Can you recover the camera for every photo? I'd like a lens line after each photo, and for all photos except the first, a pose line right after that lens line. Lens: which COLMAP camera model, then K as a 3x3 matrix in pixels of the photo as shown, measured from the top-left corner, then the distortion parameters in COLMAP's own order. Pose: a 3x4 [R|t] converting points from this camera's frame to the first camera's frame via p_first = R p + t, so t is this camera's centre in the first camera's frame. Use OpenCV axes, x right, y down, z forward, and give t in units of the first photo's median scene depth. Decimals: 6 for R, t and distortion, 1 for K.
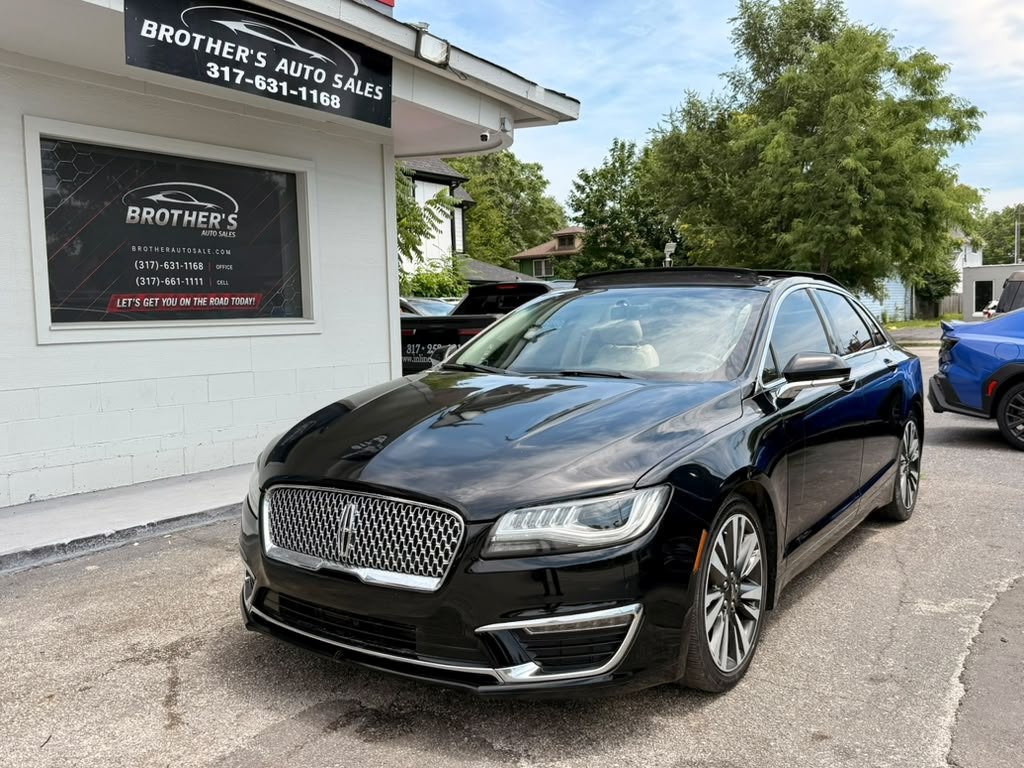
lens RADIAL K [[905.9, 0, 511.6], [0, 905.9, 383.0], [0, 0, 1]] dist [0.149444, -0.330587]
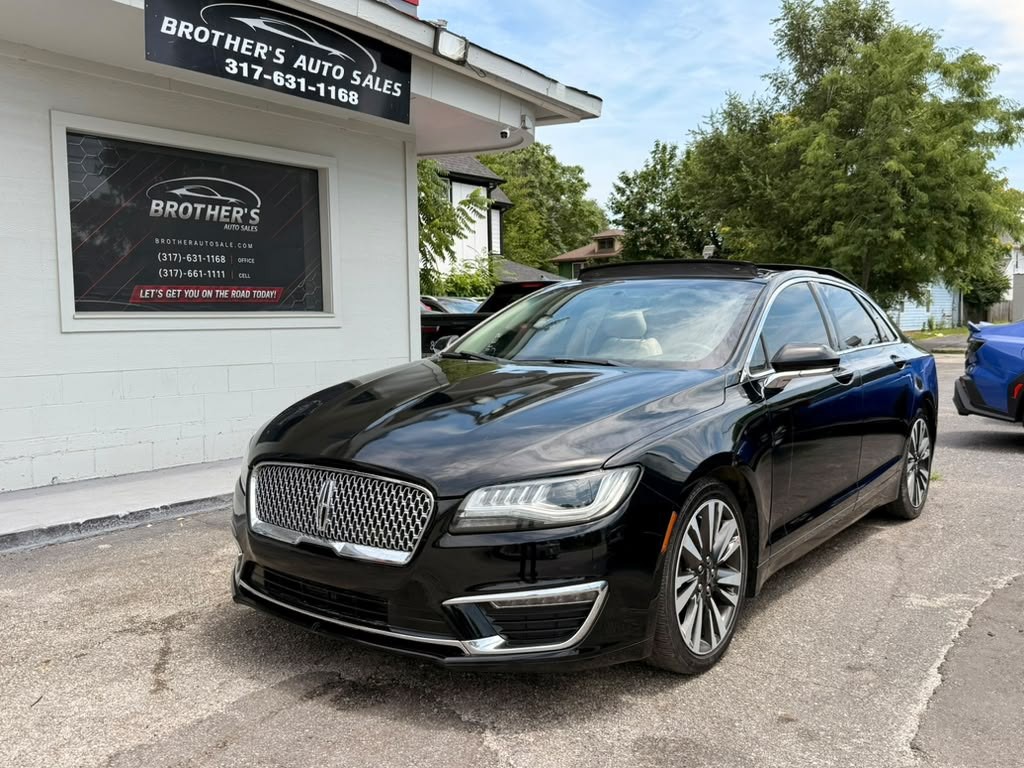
lens RADIAL K [[909.7, 0, 509.8], [0, 909.7, 386.7], [0, 0, 1]] dist [0.107760, -0.213748]
pose [[0.998800, 0.013865, -0.046973, 0.031093], [-0.013878, 0.999904, 0.000054, 0.010357], [0.046970, 0.000598, 0.998896, -0.008071]]
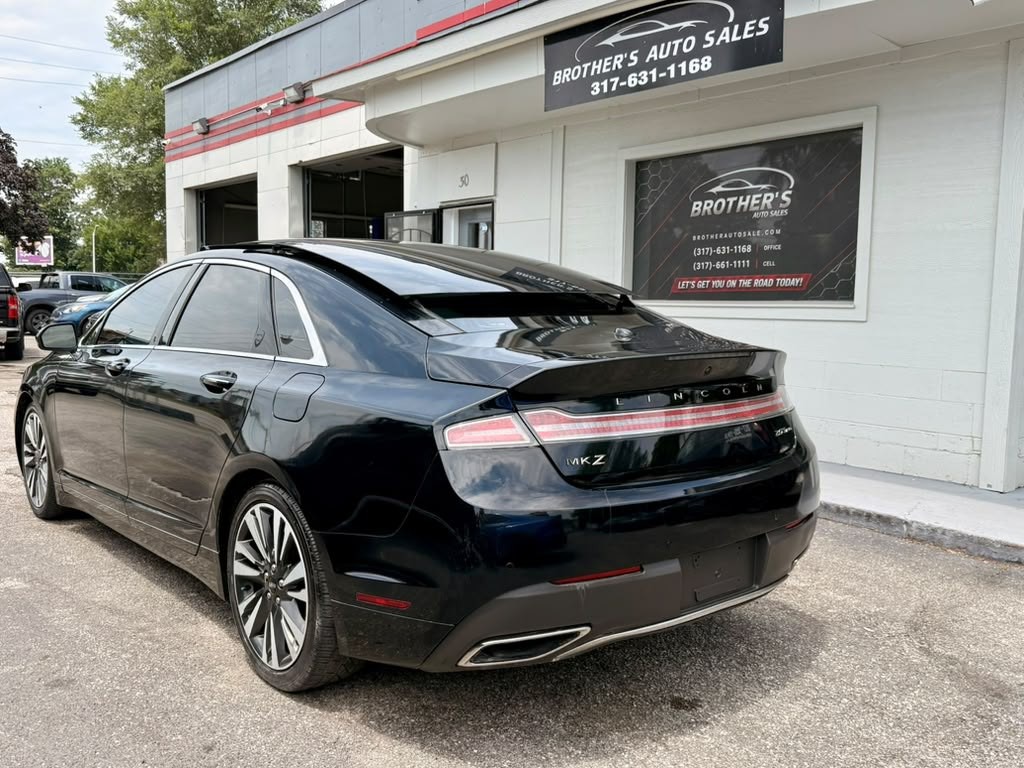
lens RADIAL K [[909.1, 0, 514.1], [0, 909.1, 385.6], [0, 0, 1]] dist [0.111845, -0.224415]
pose [[-0.249553, 0.104035, -0.962757, 0.720236], [-0.083621, 0.988183, 0.128458, -0.084603], [0.964744, 0.112564, -0.237904, 0.997037]]
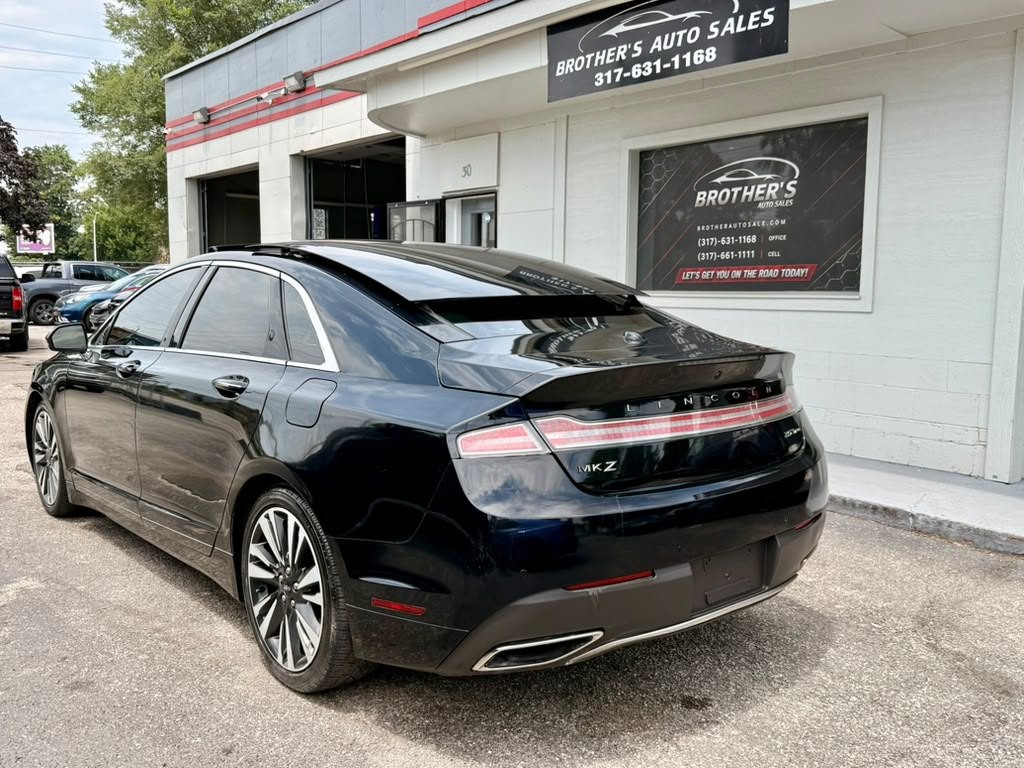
lens RADIAL K [[909.7, 0, 509.8], [0, 909.7, 386.7], [0, 0, 1]] dist [0.107760, -0.213748]
pose [[-0.254890, 0.123836, -0.959008, 0.723217], [-0.075888, 0.986145, 0.147510, -0.093975], [0.963988, 0.110376, -0.241961, 0.992816]]
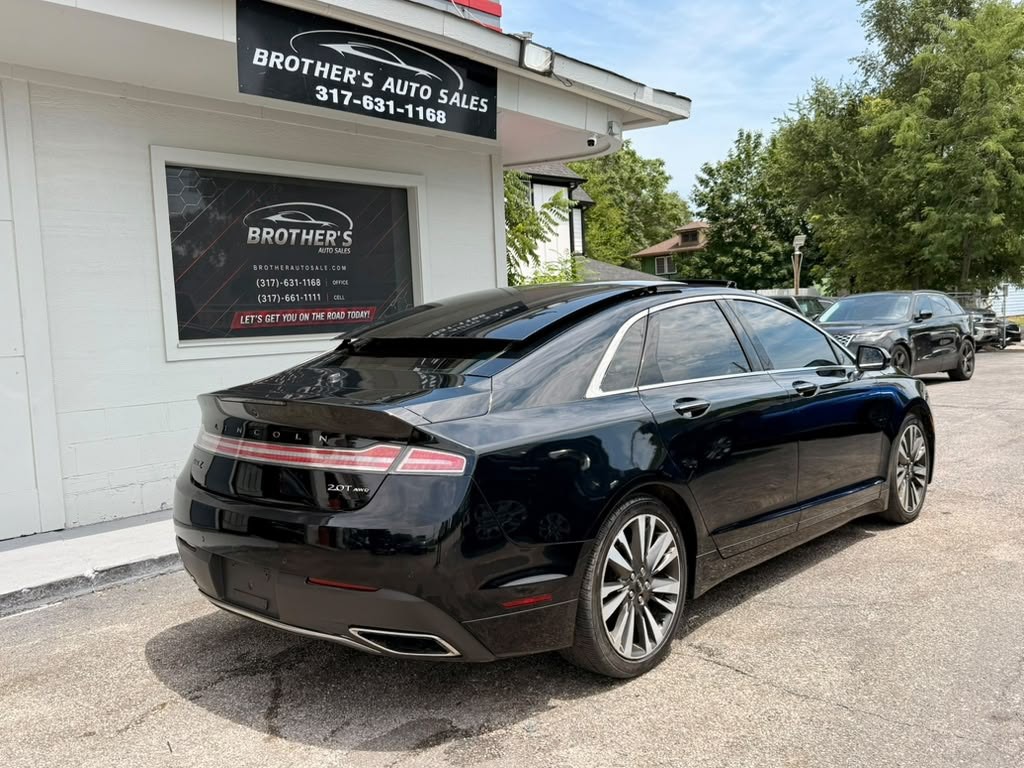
lens RADIAL K [[899.5, 0, 509.1], [0, 899.5, 386.9], [0, 0, 1]] dist [0.175221, -0.380233]
pose [[0.990127, -0.011571, -0.139691, 0.018868], [0.012356, 0.999912, 0.004756, -0.010452], [0.139624, -0.006435, 0.990184, 0.008880]]
